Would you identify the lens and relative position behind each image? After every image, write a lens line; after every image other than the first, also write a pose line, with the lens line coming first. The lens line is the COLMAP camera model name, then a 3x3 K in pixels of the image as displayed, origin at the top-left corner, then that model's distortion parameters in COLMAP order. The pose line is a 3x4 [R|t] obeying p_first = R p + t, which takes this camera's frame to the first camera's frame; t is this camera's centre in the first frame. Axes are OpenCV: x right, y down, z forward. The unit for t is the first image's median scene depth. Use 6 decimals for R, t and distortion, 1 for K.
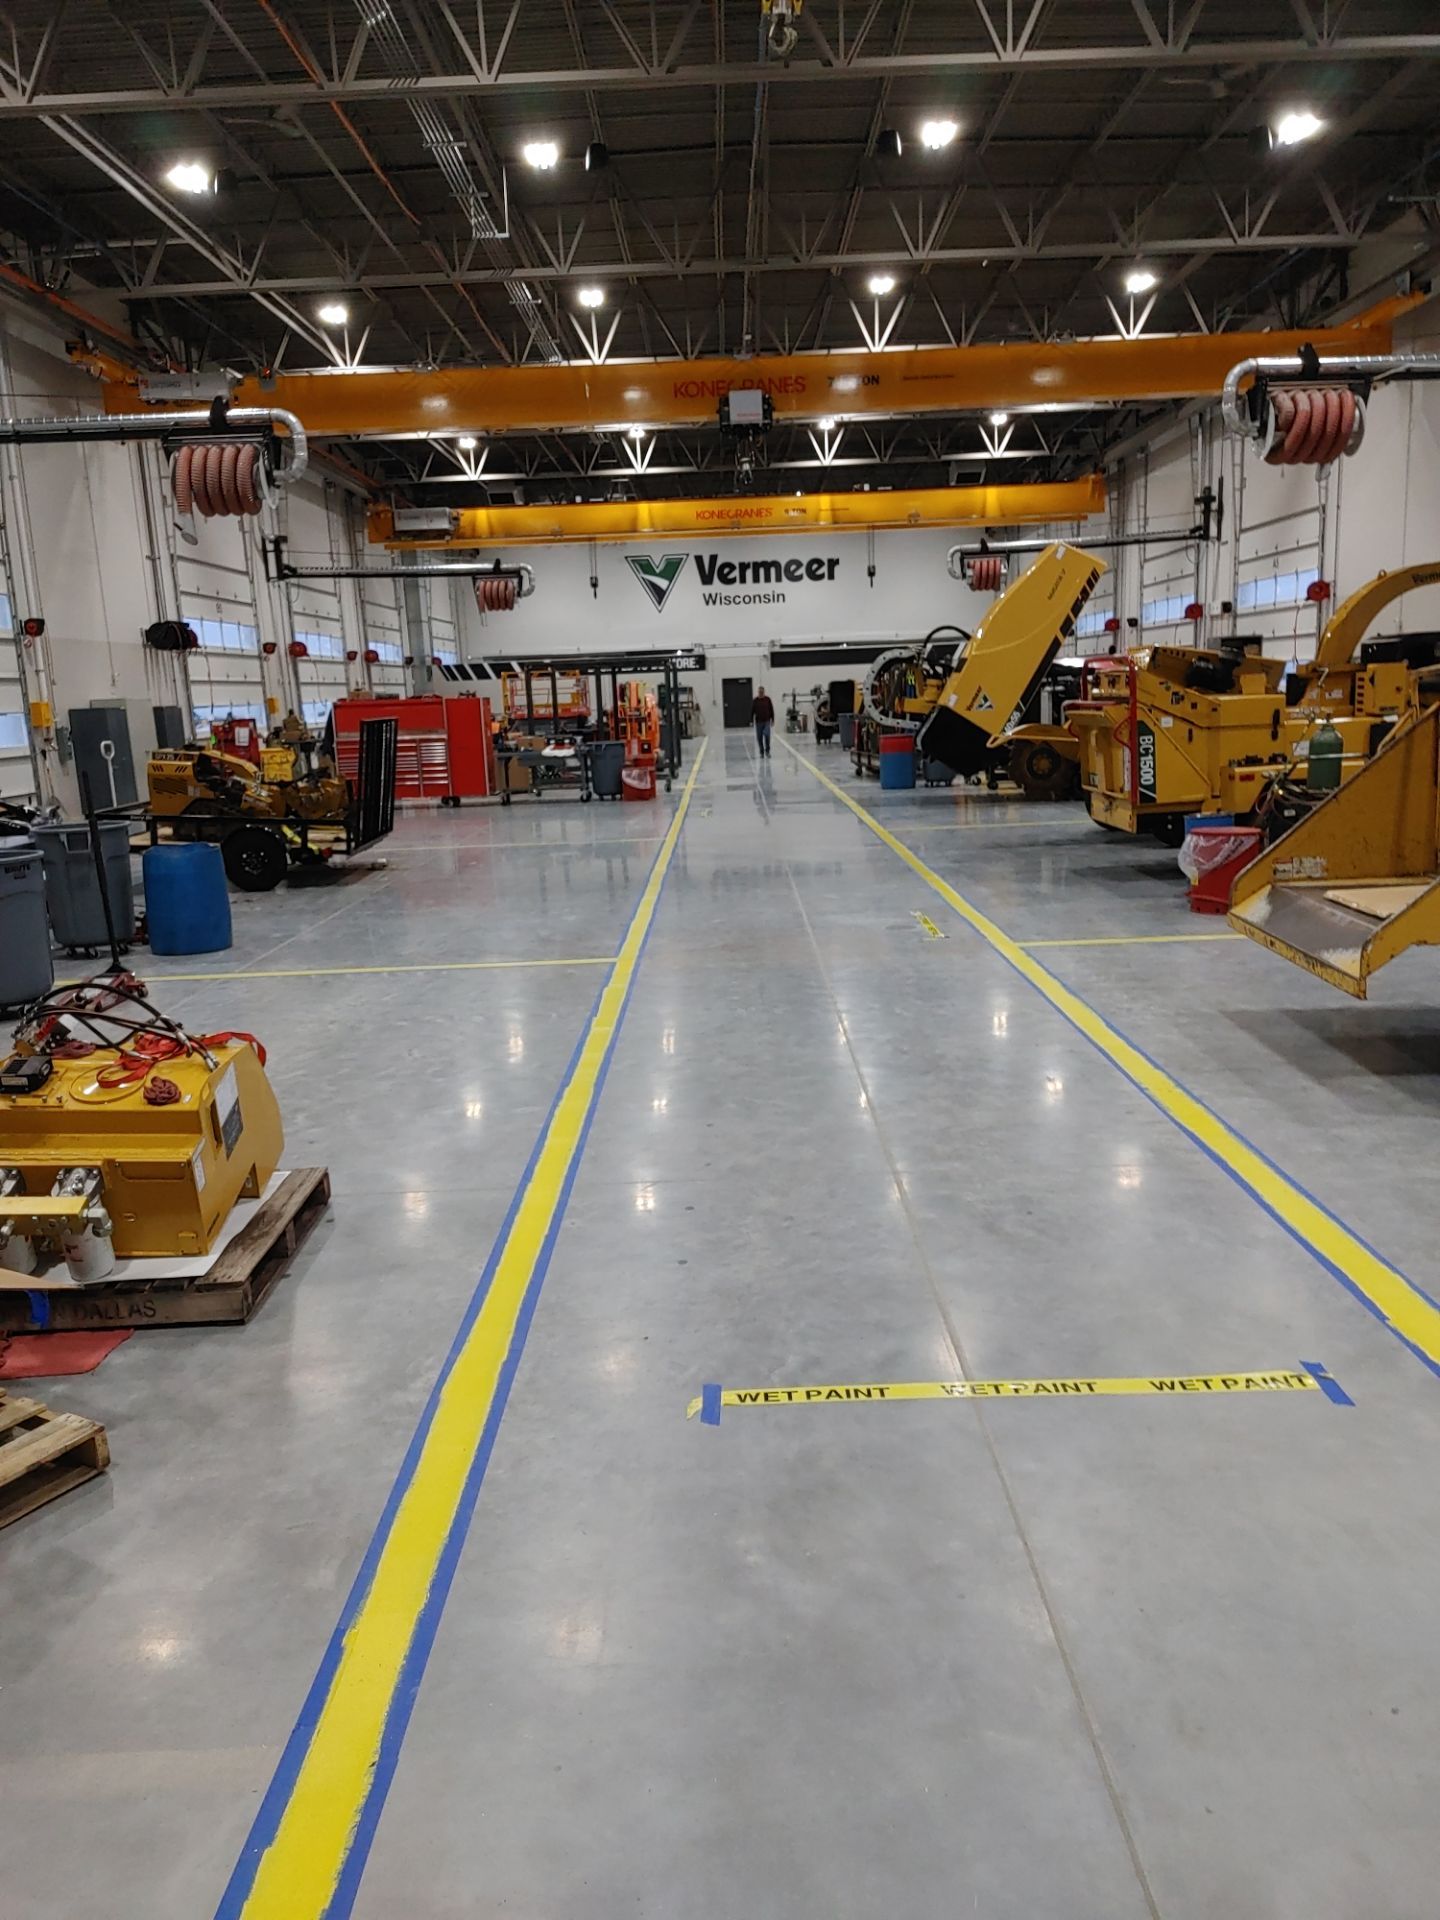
lens RADIAL K [[1544.3, 0, 697.5], [0, 1544.3, 920.1], [0, 0, 1]] dist [0.133784, -0.182064]
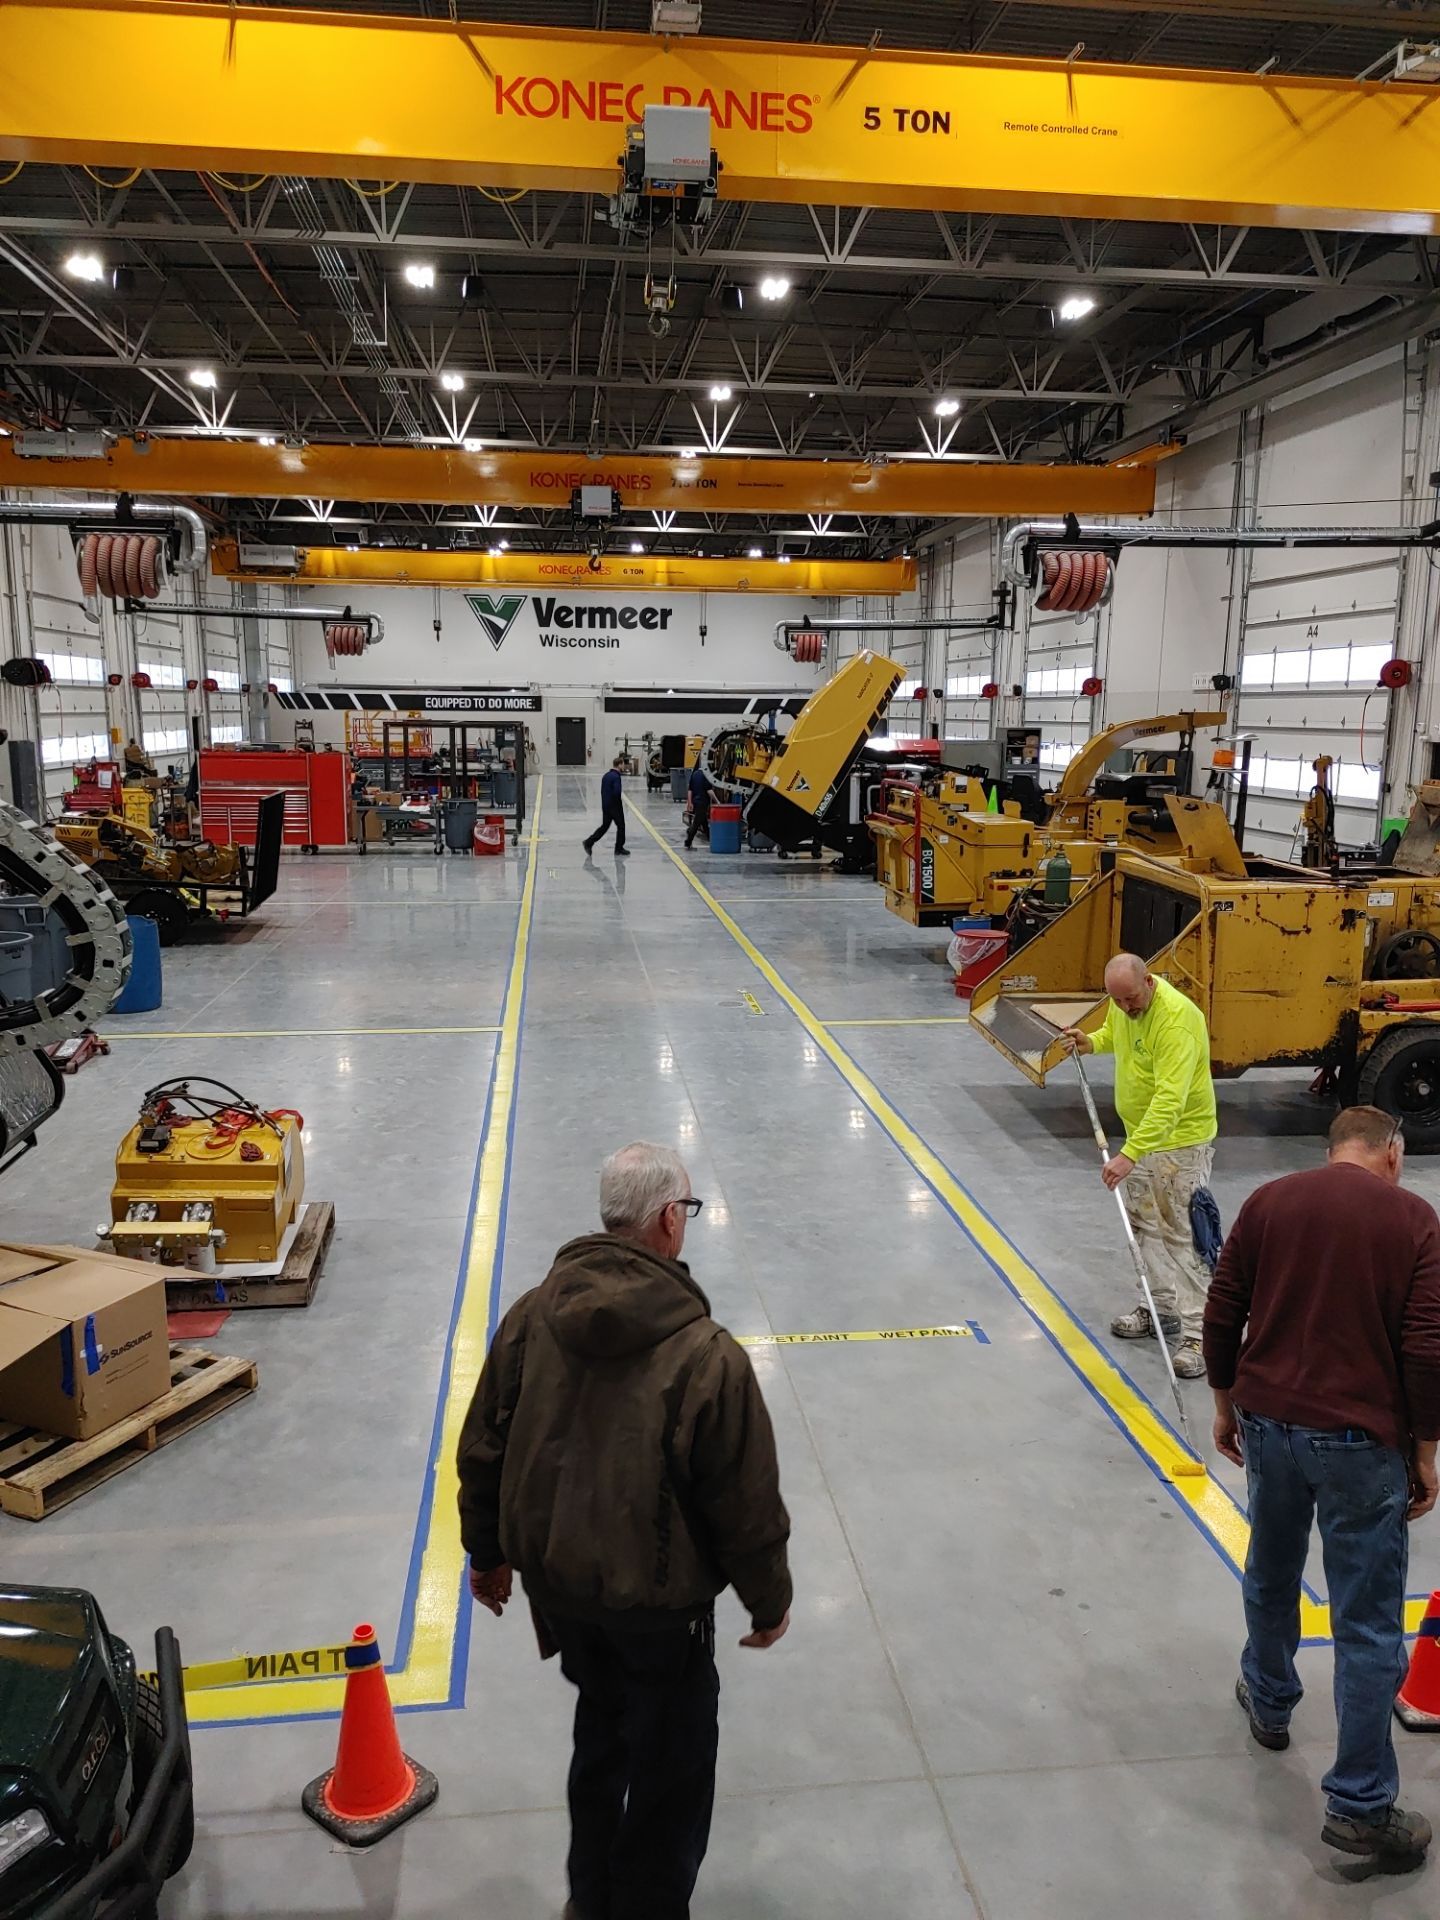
lens RADIAL K [[1501.8, 0, 732.3], [0, 1501.8, 955.1], [0, 0, 1]] dist [0.092490, -0.116629]
pose [[0.990009, 0.028397, 0.138117, -0.020074], [-0.028909, 0.999581, 0.001707, -0.021213], [-0.138011, -0.005683, 0.990414, -0.111529]]
